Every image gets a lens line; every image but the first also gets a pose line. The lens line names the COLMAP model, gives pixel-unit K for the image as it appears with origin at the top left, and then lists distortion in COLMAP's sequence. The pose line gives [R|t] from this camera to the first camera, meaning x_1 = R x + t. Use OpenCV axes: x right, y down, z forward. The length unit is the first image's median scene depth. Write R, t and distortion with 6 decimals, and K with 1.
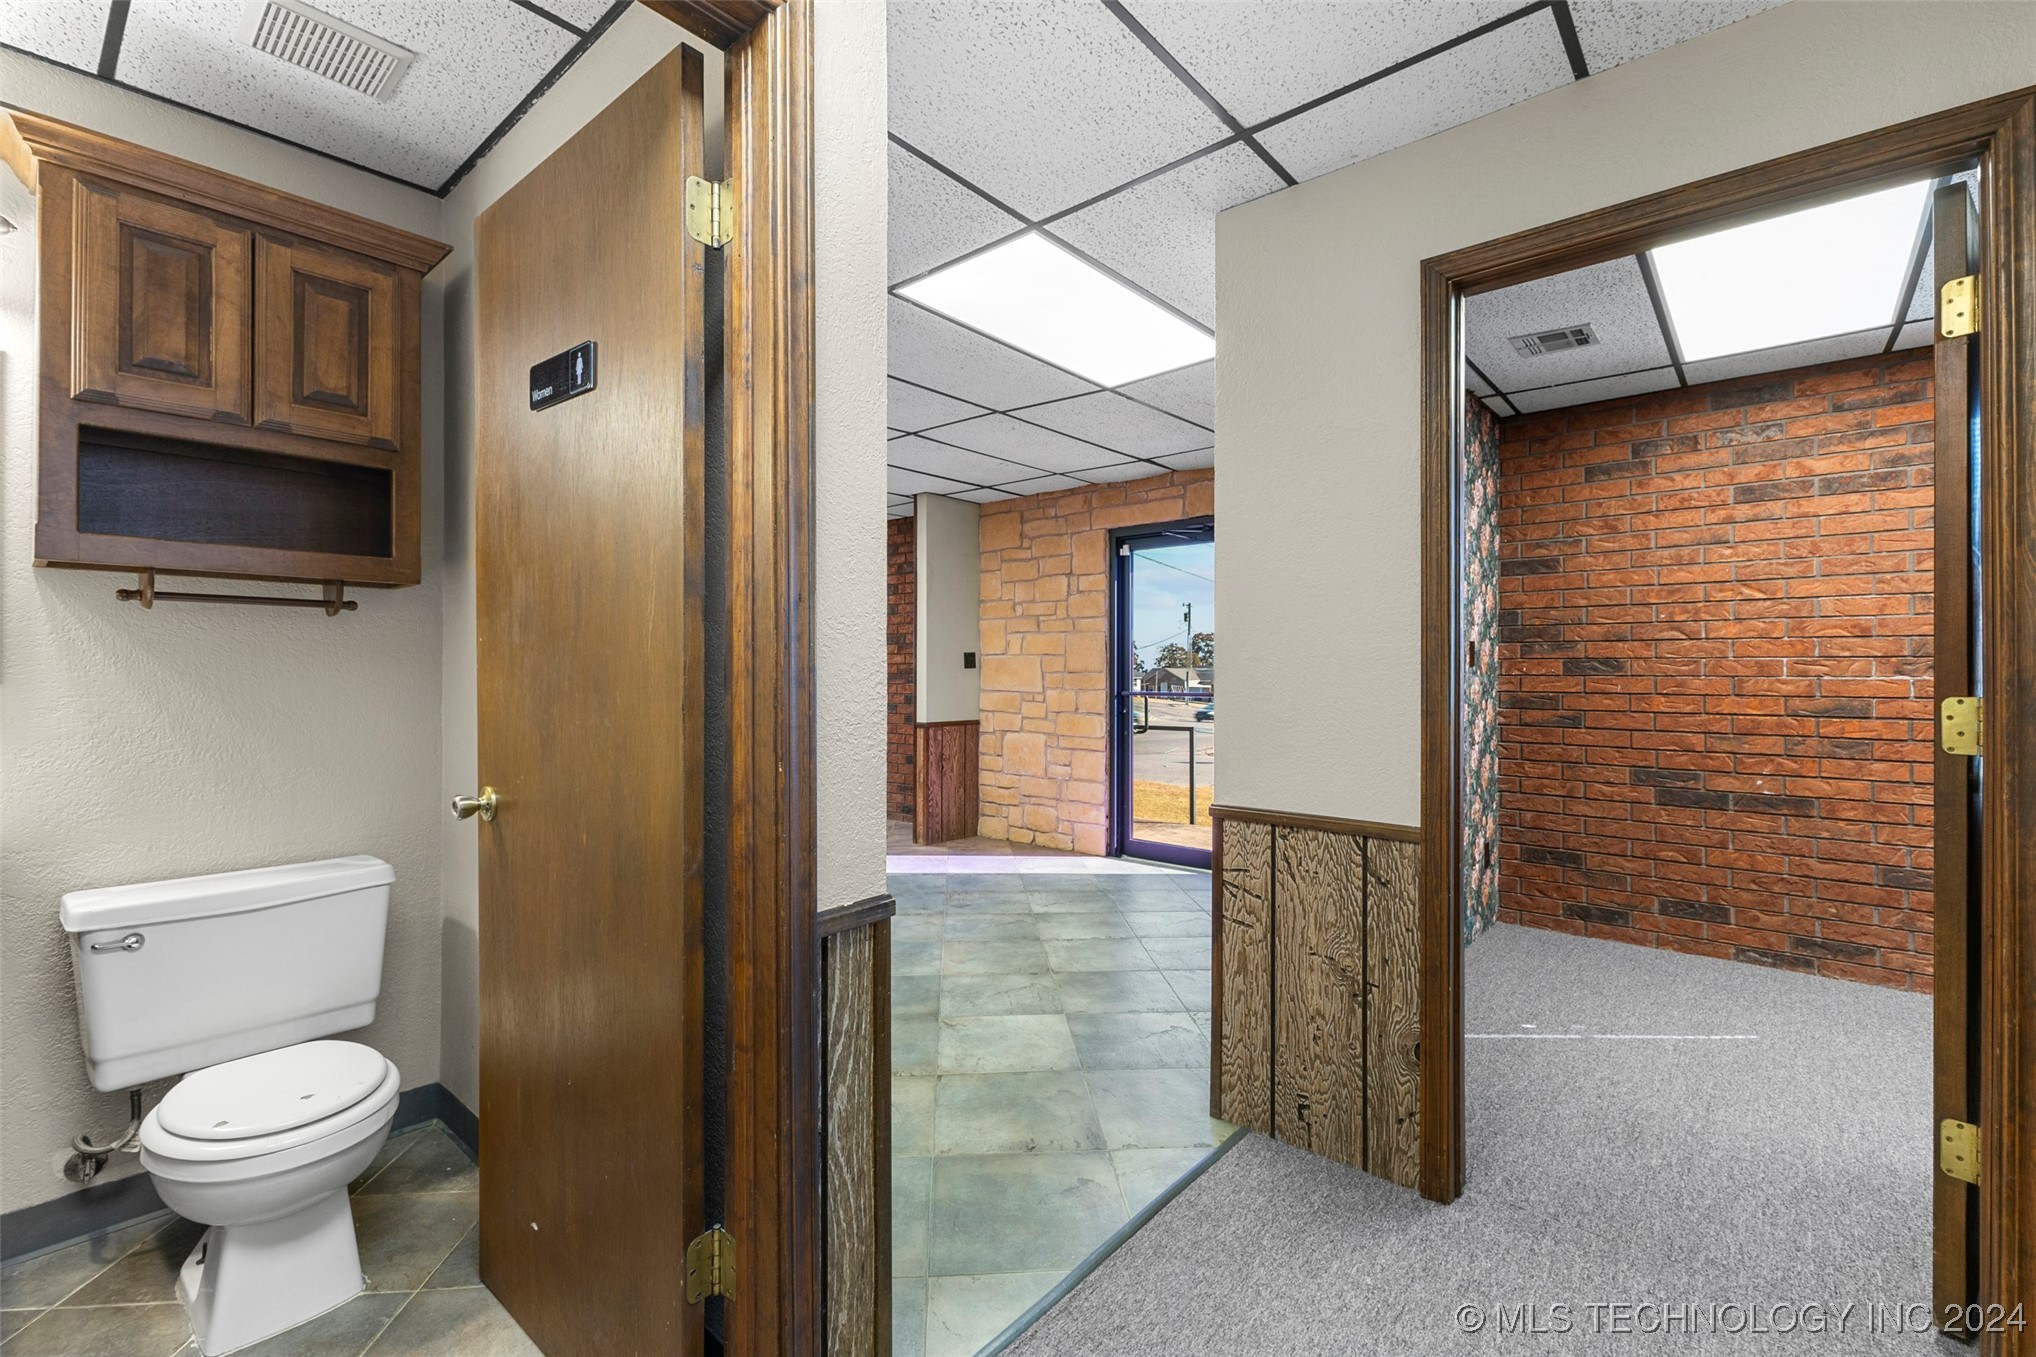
lens RADIAL K [[883.9, 0, 1019.1], [0, 883.9, 675.0], [0, 0, 1]] dist [0.008733, -0.001912]
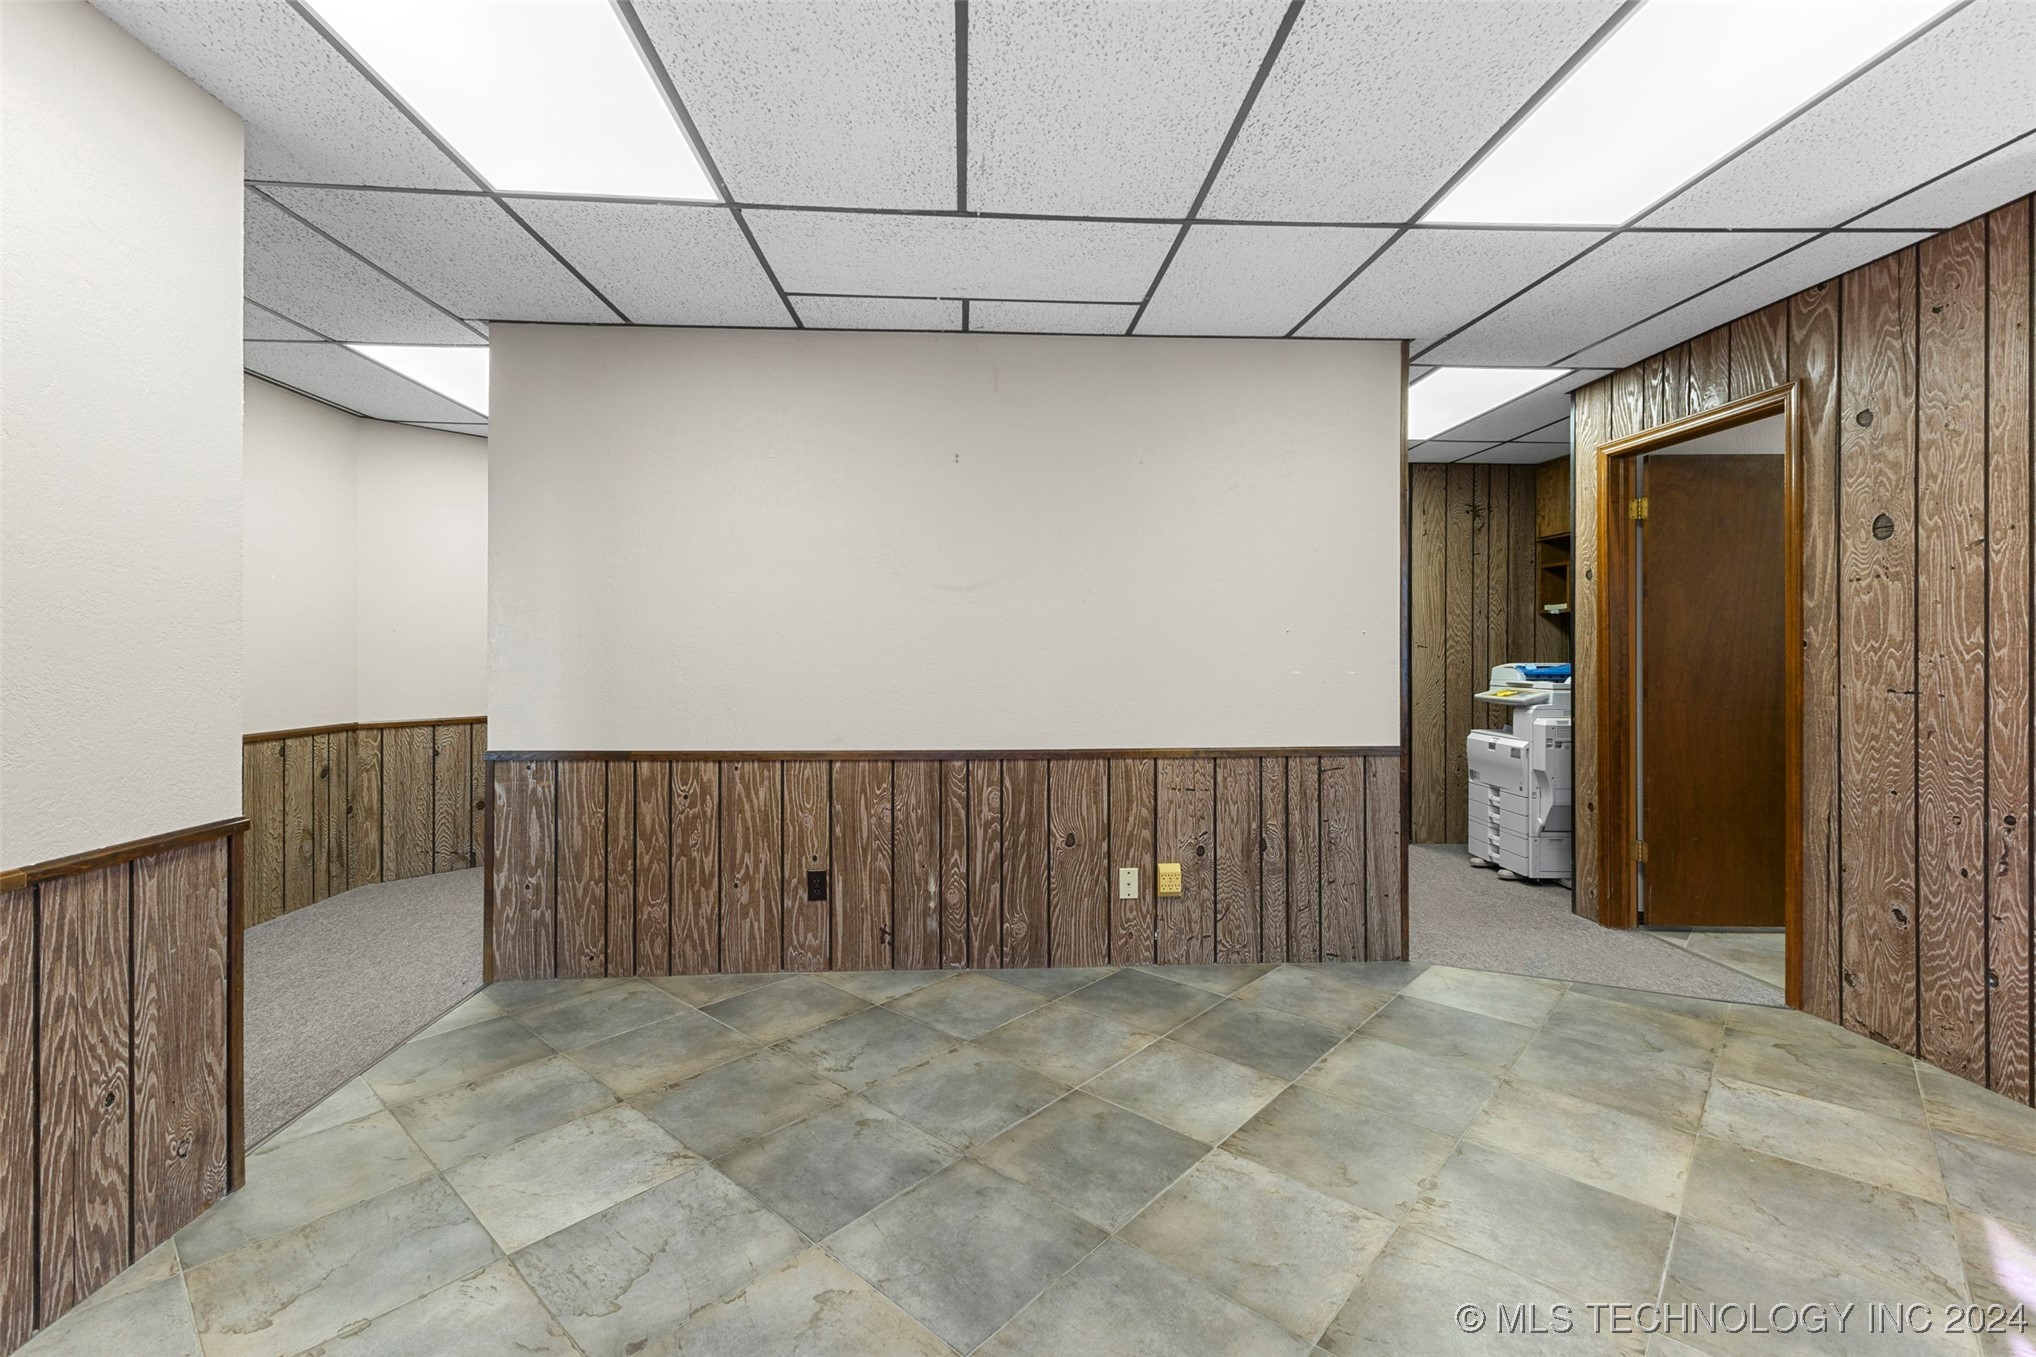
lens RADIAL K [[883.9, 0, 1020.2], [0, 883.9, 664.2], [0, 0, 1]] dist [0.008733, -0.001912]
pose [[-0.721231, -0.005672, -0.692672, 0.213260], [-0.005061, 0.999983, -0.002919, 0.002345], [0.692677, 0.001401, -0.721247, 1.662953]]
